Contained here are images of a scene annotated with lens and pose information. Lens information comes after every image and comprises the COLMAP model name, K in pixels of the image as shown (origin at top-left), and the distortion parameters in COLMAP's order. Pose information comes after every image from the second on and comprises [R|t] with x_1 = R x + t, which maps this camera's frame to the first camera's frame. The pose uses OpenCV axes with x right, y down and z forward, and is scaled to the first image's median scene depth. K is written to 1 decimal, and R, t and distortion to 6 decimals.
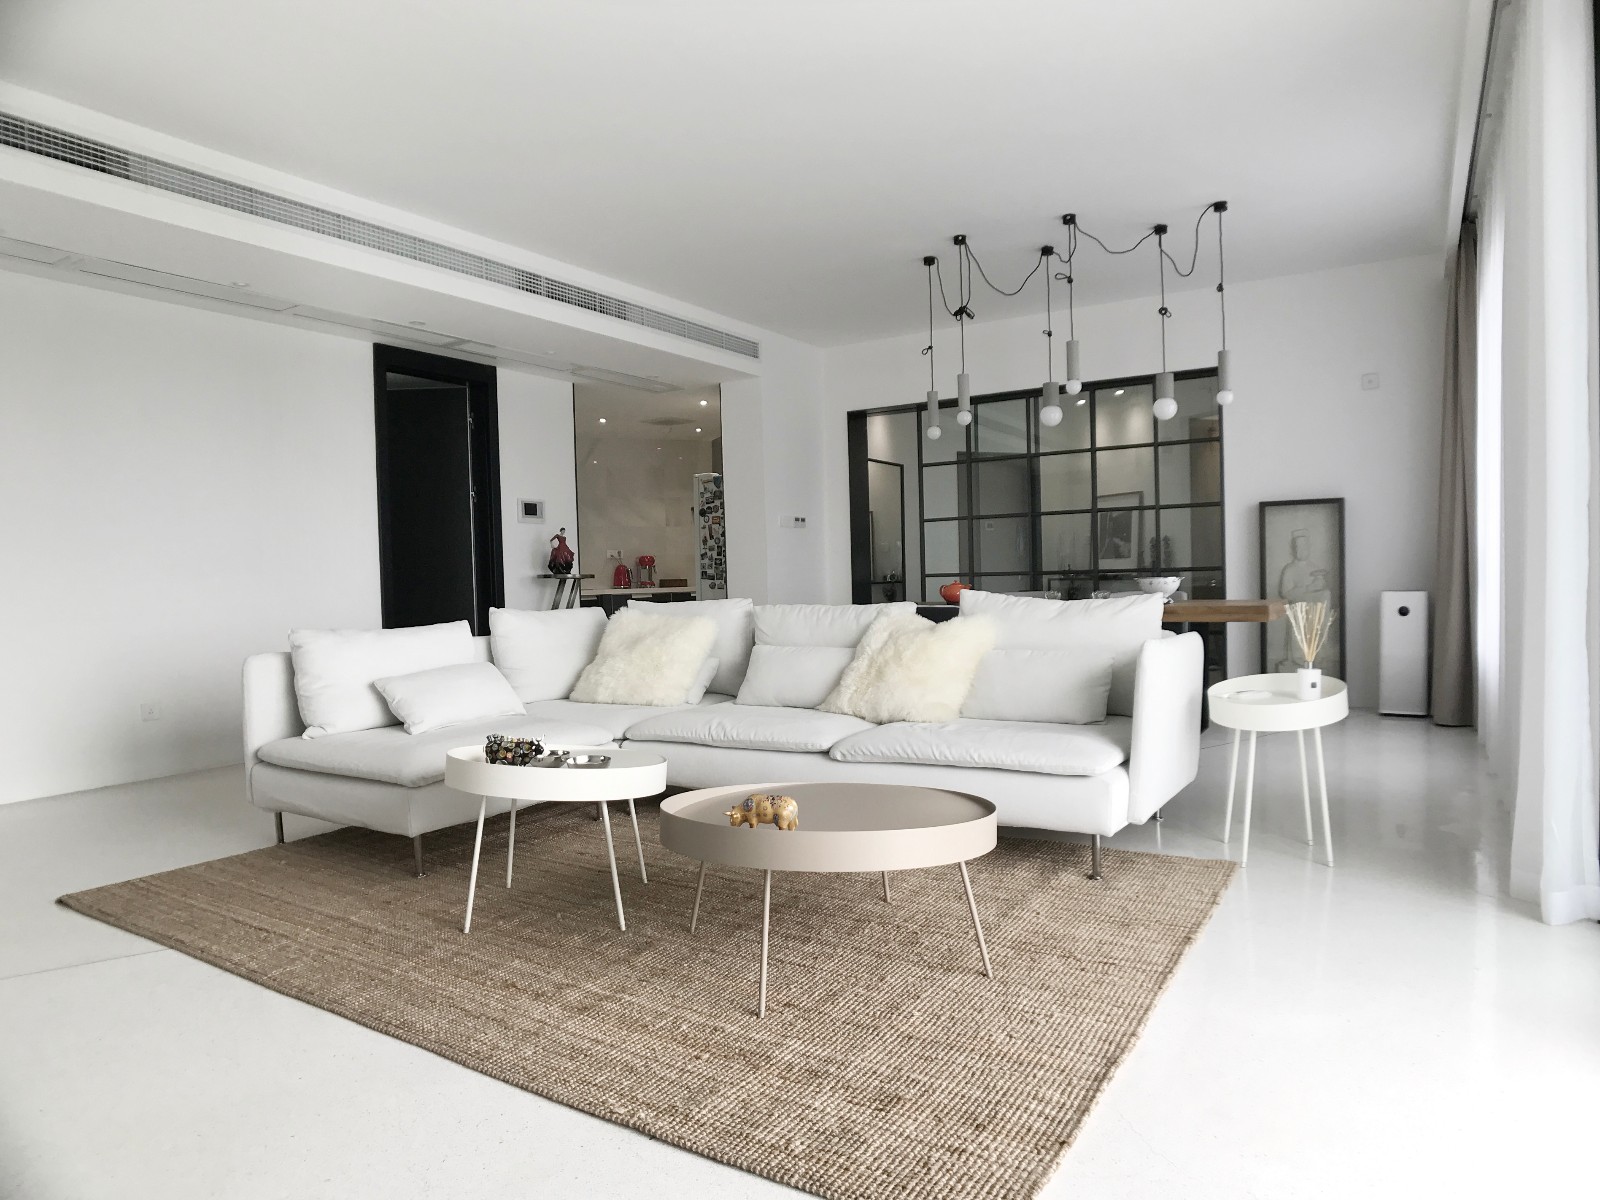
lens RADIAL K [[964.9, 0, 801.1], [0, 964.9, 629.0], [0, 0, 1]] dist [-0.032928, 0.001135]
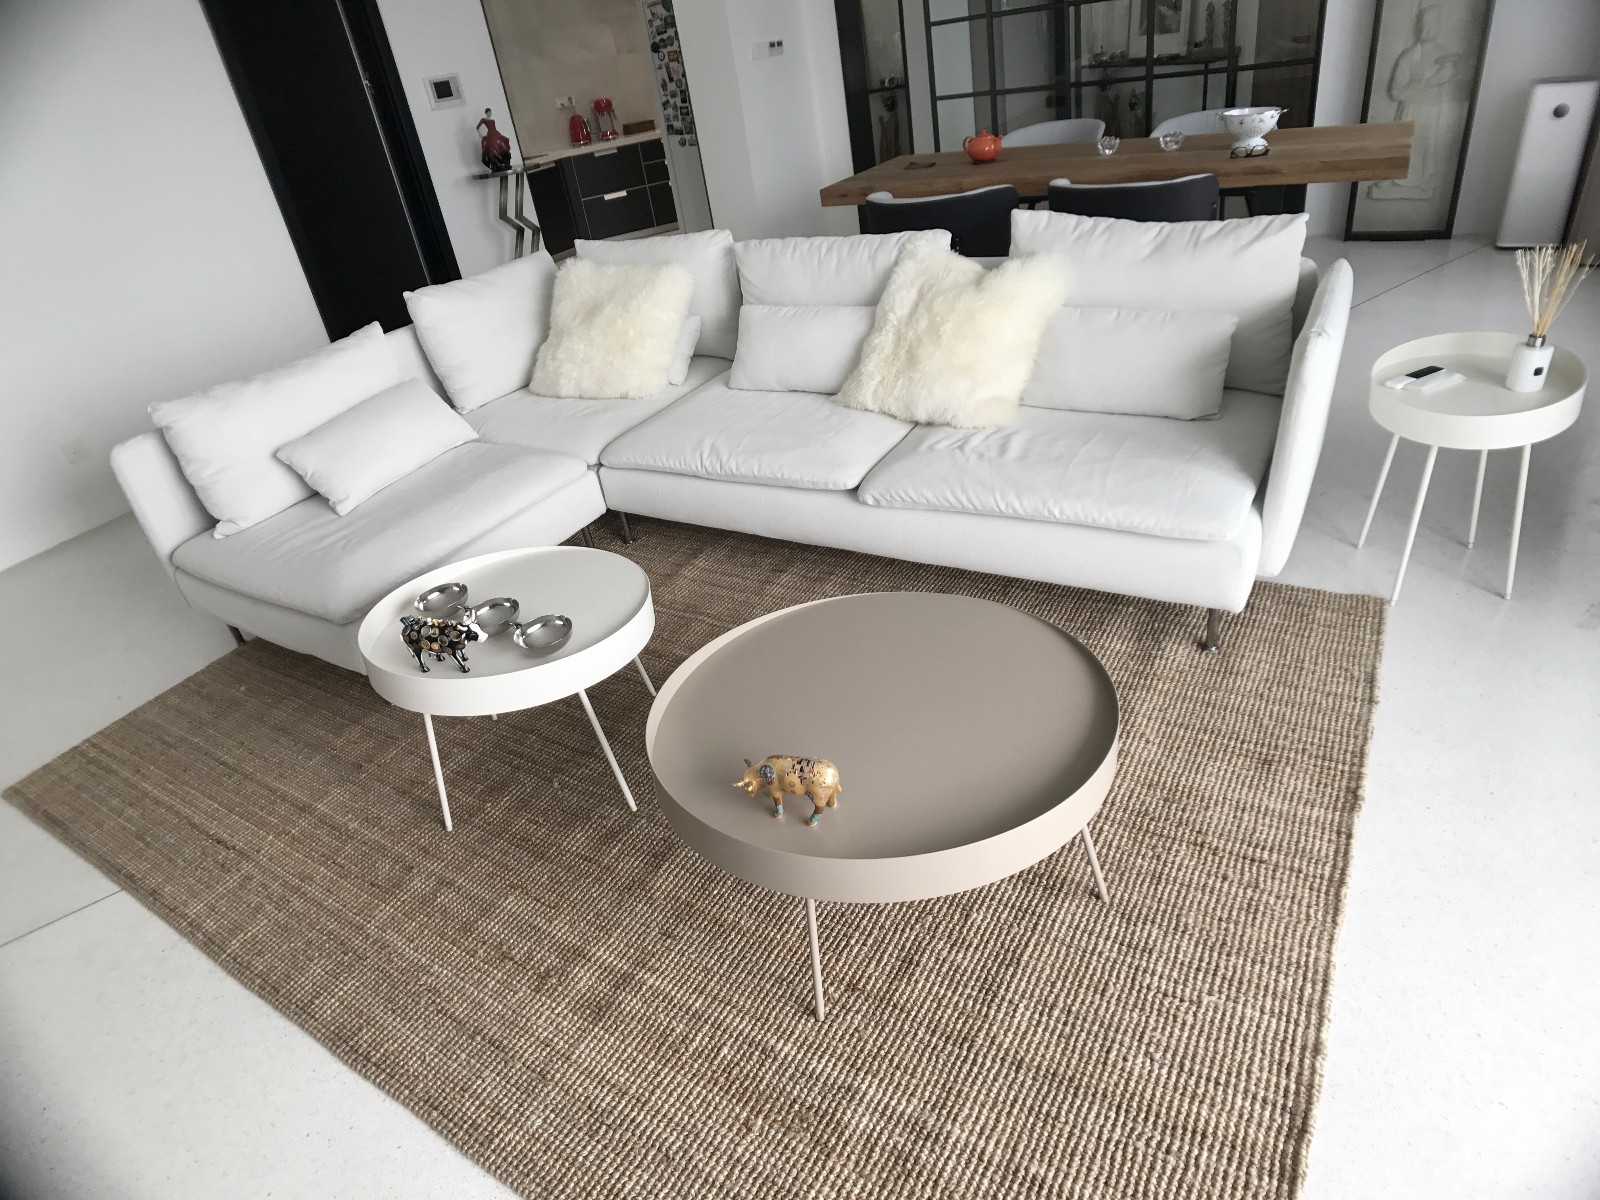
lens RADIAL K [[907.5, 0, 785.4], [0, 907.5, 576.6], [0, 0, 1]] dist [-0.056396, 0.013440]
pose [[0.992333, -0.108022, -0.060058, 0.006310], [0.123570, 0.876950, 0.464423, -0.121266], [0.002500, -0.468284, 0.883575, 0.247878]]
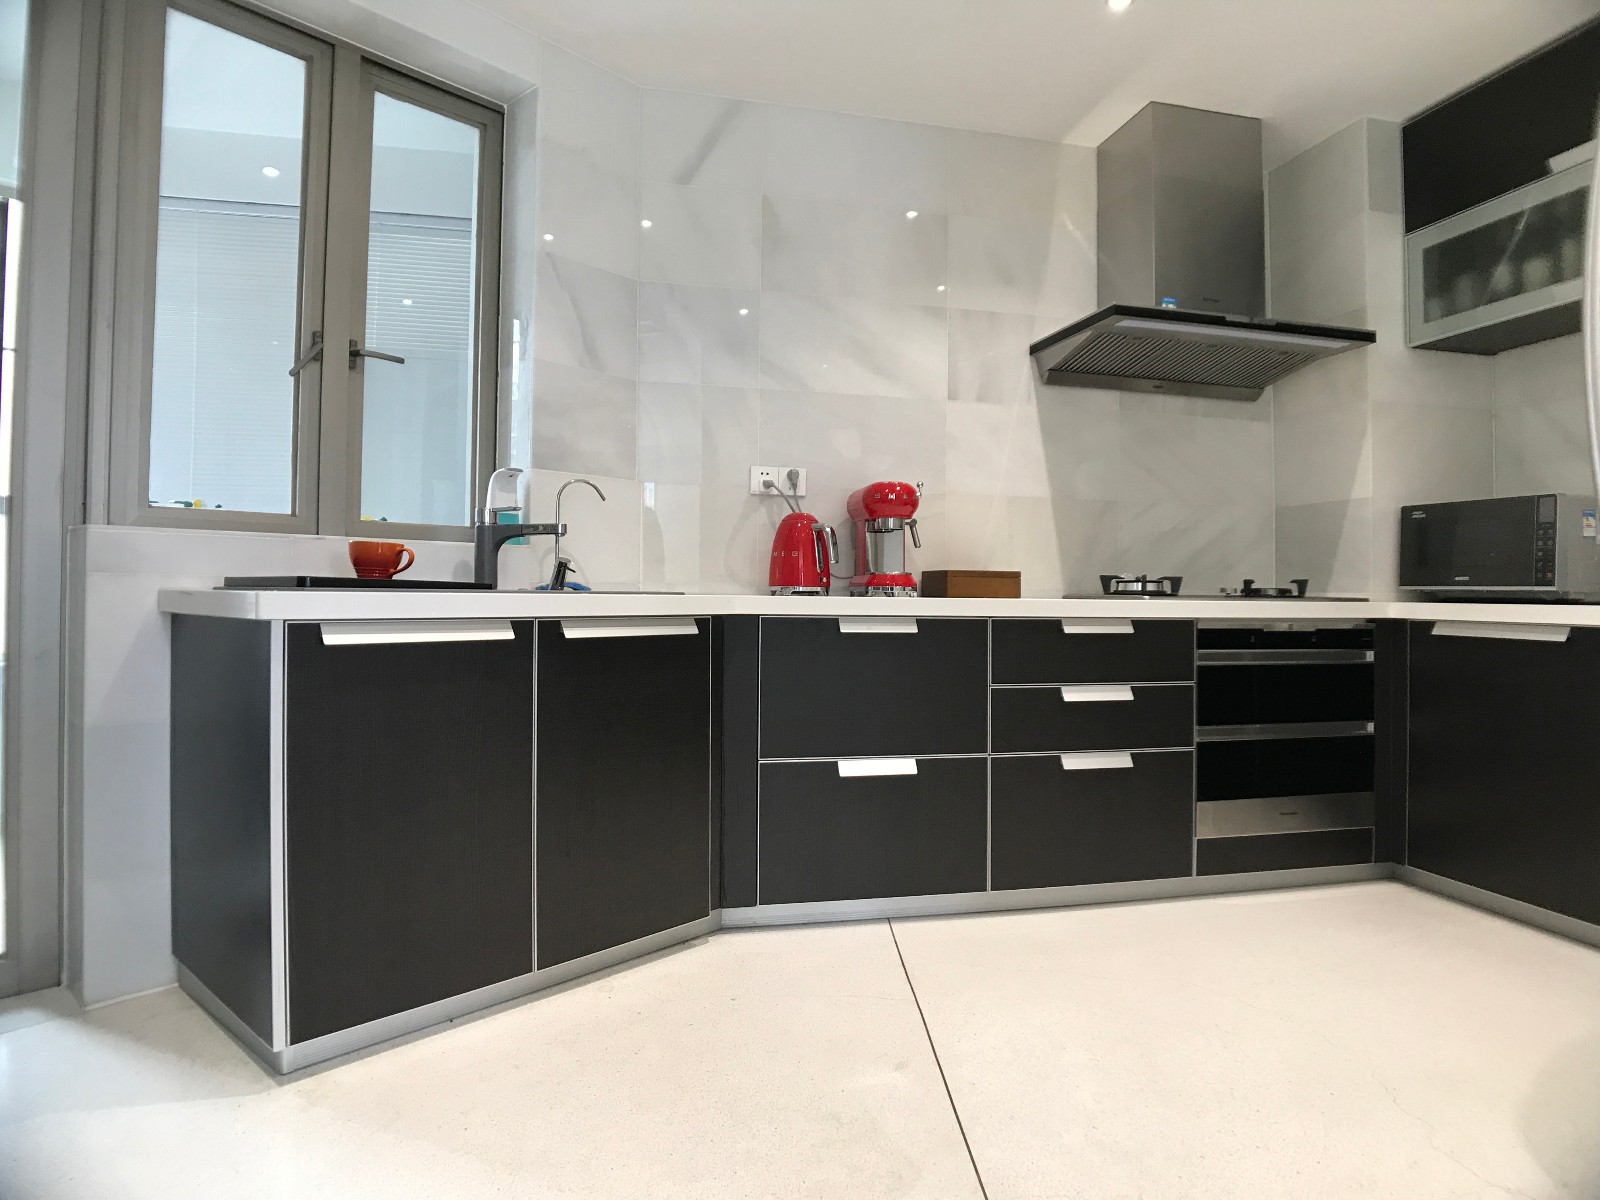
lens RADIAL K [[937.5, 0, 838.2], [0, 937.5, 601.8], [0, 0, 1]] dist [-0.049658, 0.000895]
pose [[0.991482, 0.042033, -0.123275, -0.329651], [-0.047627, 0.997948, -0.042785, -0.066765], [0.121224, 0.048292, 0.991450, 1.708992]]
